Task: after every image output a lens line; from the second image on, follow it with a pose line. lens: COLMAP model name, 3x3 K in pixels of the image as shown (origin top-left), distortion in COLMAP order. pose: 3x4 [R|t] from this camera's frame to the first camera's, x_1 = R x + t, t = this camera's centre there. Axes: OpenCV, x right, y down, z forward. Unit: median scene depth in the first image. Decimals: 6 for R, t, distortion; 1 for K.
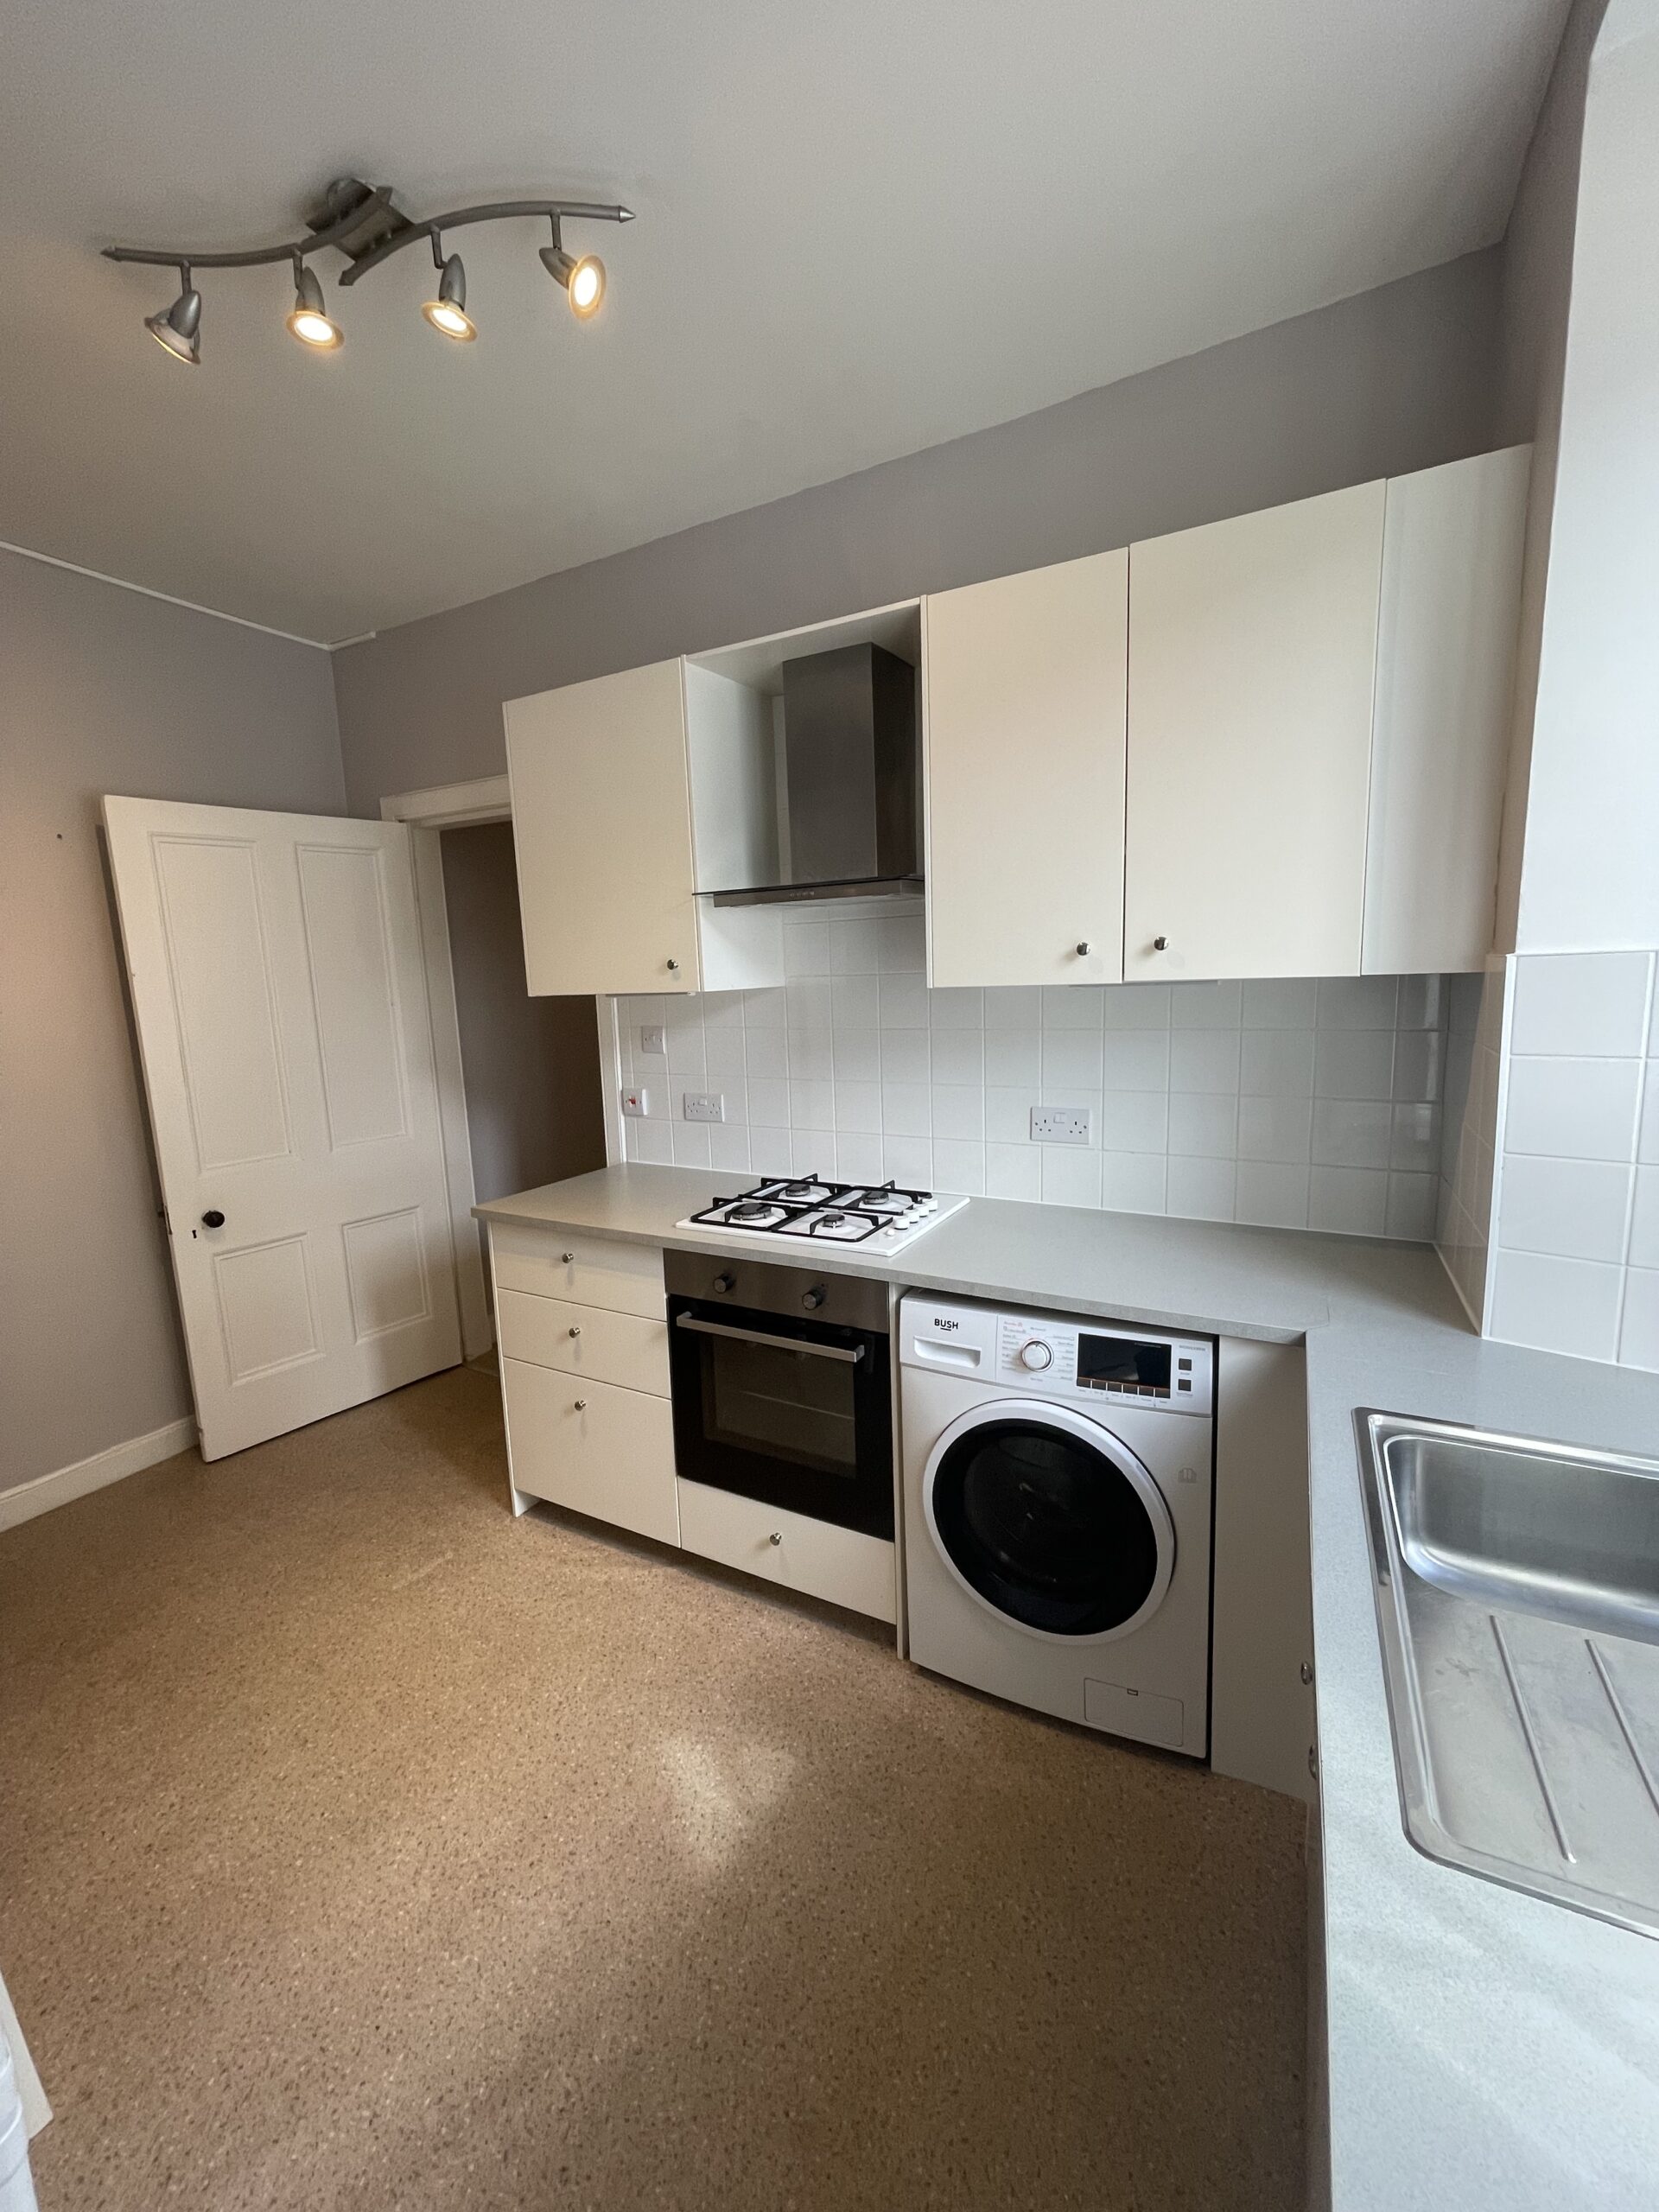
lens RADIAL K [[890.9, 0, 821.7], [0, 890.9, 1105.5], [0, 0, 1]] dist [0.001551, 0.000331]
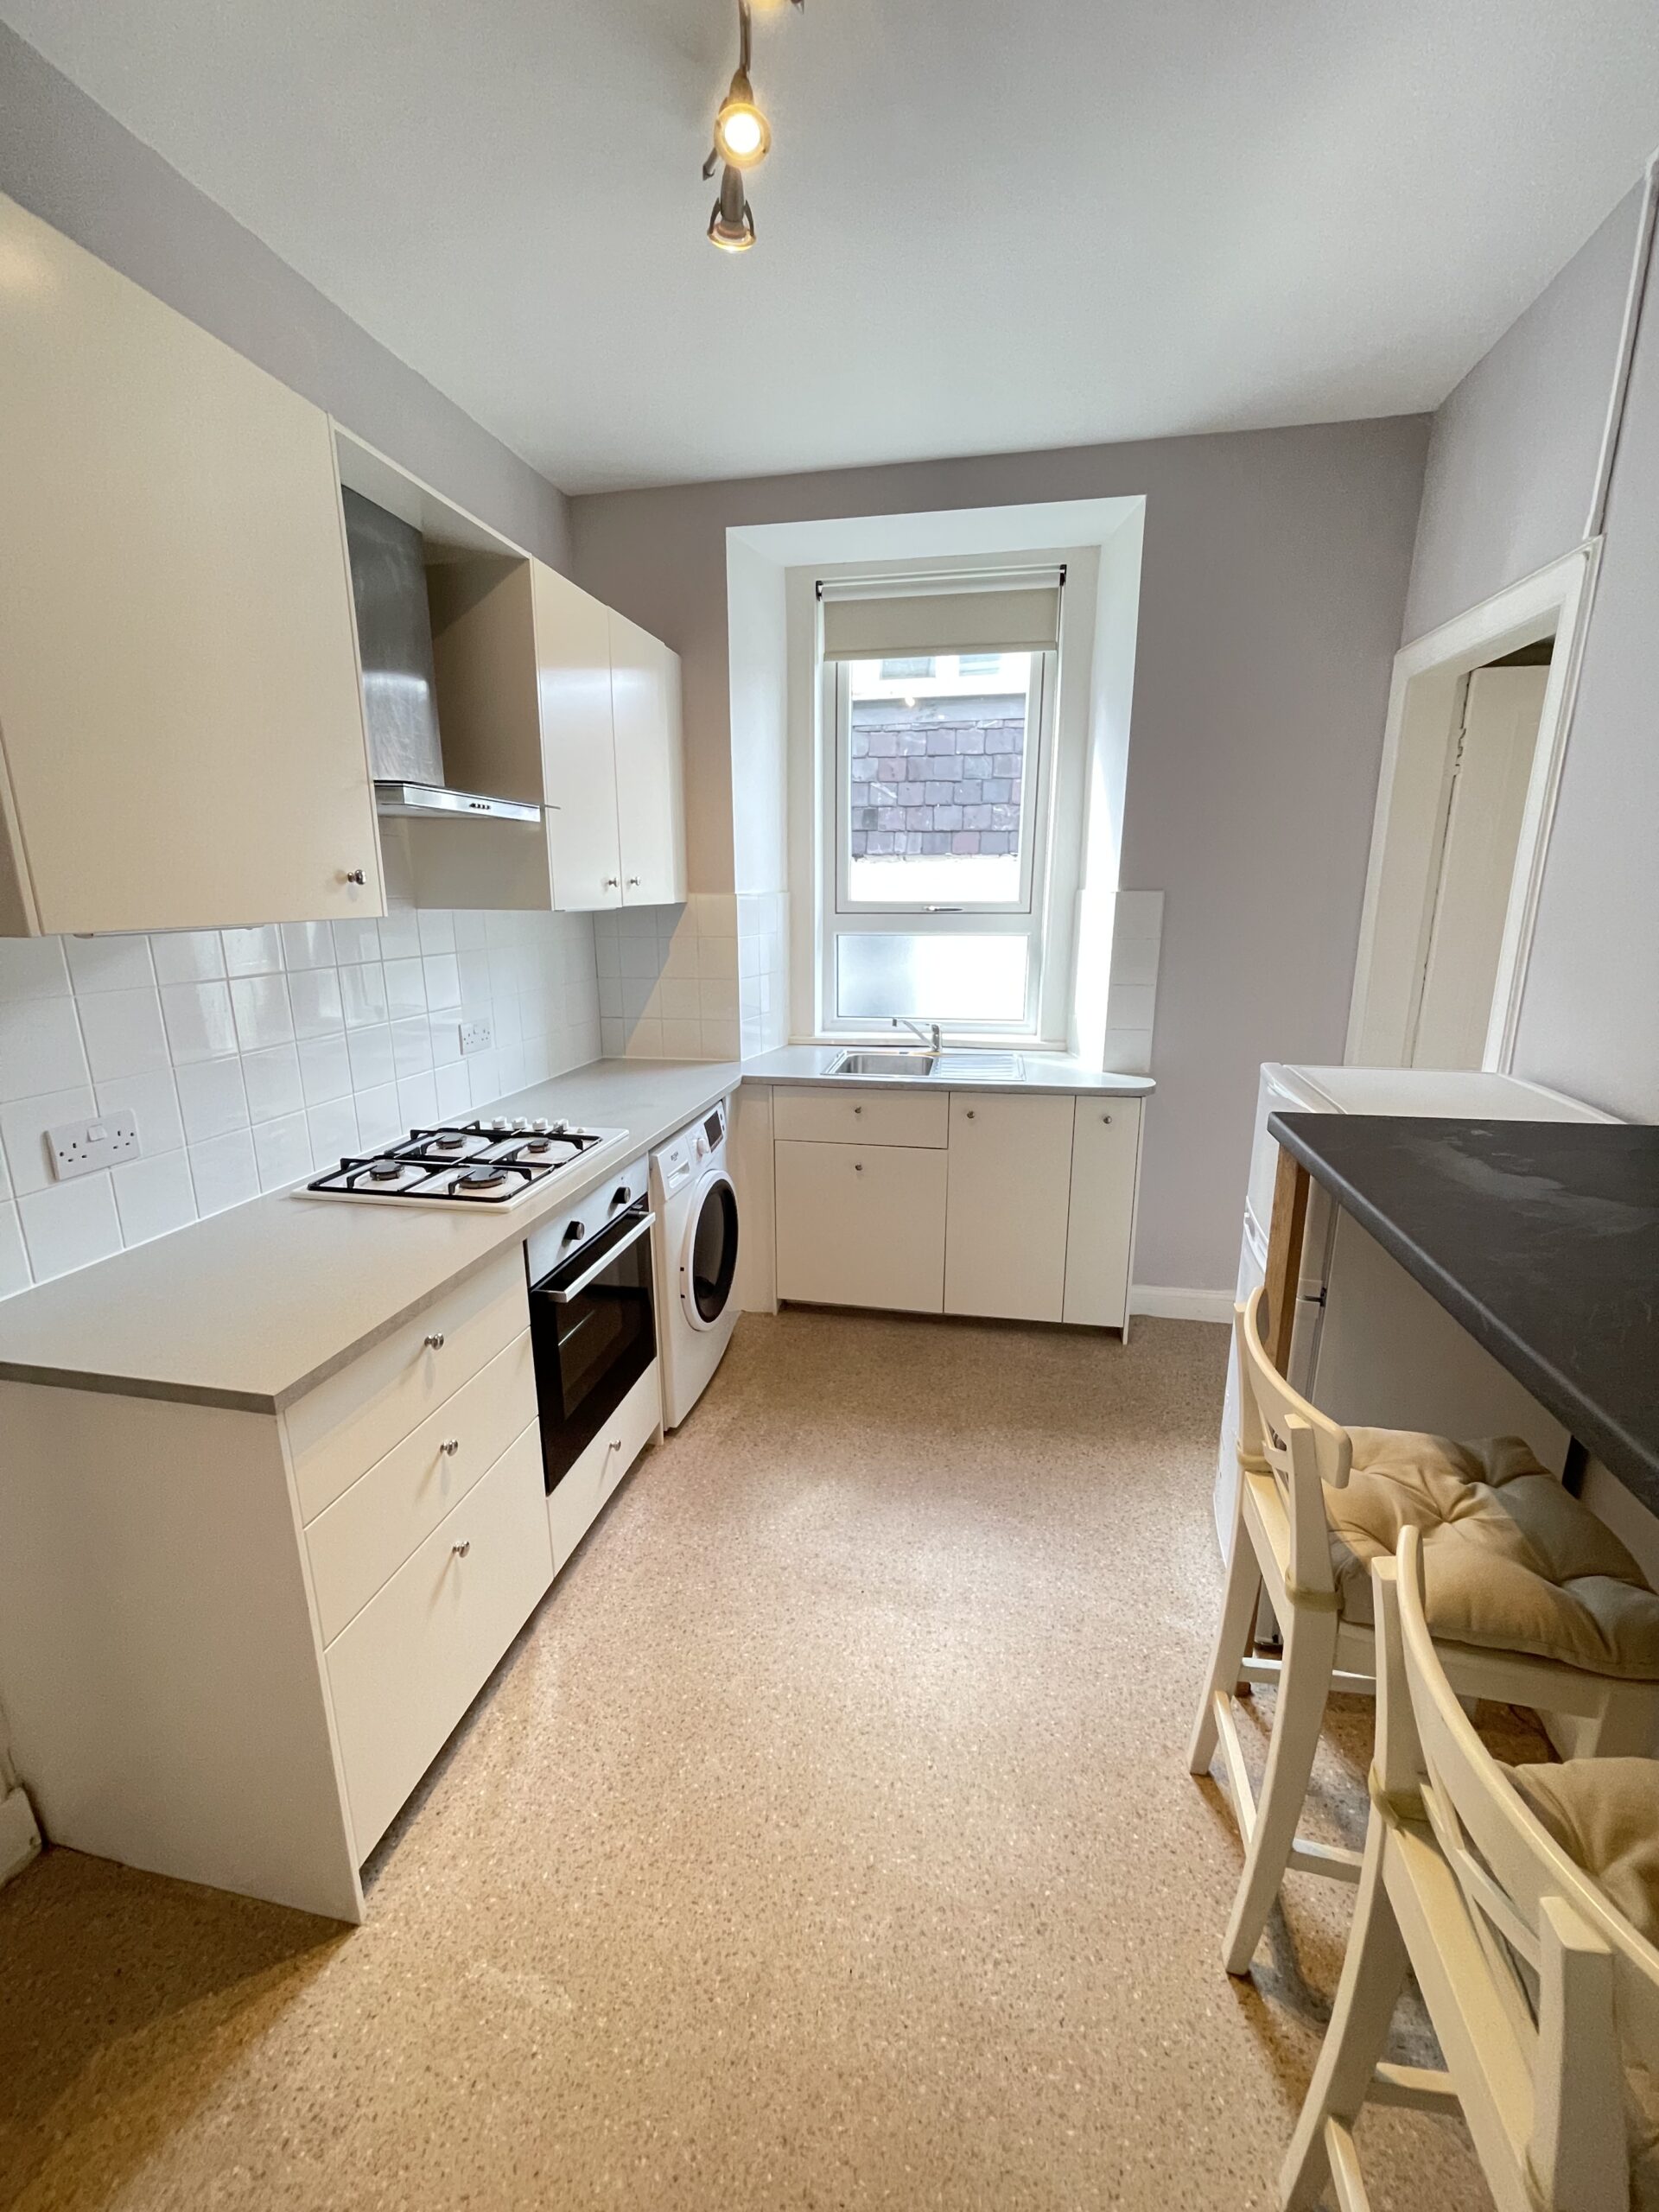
lens RADIAL K [[890.9, 0, 821.7], [0, 890.9, 1105.5], [0, 0, 1]] dist [0.001551, 0.000331]
pose [[-0.295620, -0.193489, 0.935506, -0.866344], [0.151988, 0.957274, 0.246020, -0.096004], [-0.943138, 0.214914, -0.253581, 0.810772]]
